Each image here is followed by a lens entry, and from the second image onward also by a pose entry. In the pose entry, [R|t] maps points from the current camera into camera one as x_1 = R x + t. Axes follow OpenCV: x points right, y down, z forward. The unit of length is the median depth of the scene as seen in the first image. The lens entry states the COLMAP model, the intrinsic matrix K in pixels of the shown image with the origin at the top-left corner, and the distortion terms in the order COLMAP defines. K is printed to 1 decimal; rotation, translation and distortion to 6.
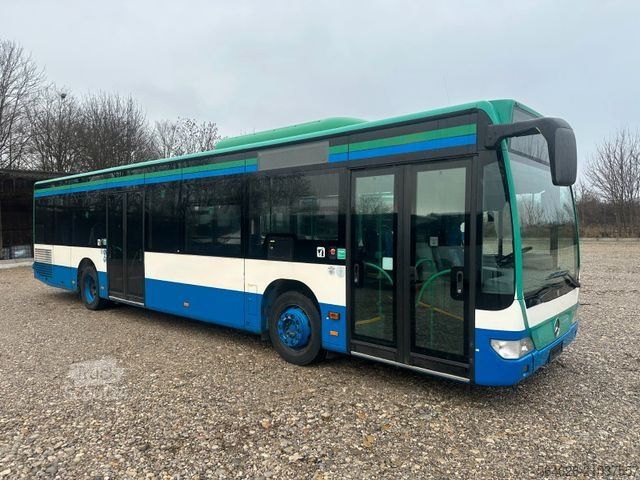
lens RADIAL K [[458.7, 0, 303.5], [0, 458.7, 242.7], [0, 0, 1]] dist [0.015443, 0.000932]
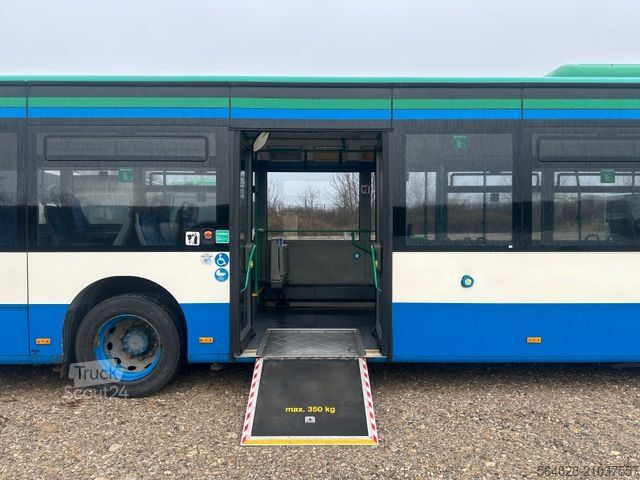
lens RADIAL K [[458.7, 0, 324.1], [0, 458.7, 212.8], [0, 0, 1]] dist [0.015443, 0.000932]
pose [[0.726282, -0.013932, 0.687256, -0.334126], [0.023394, 0.999716, -0.004457, -0.009621], [-0.686999, 0.019315, 0.726402, 0.309943]]
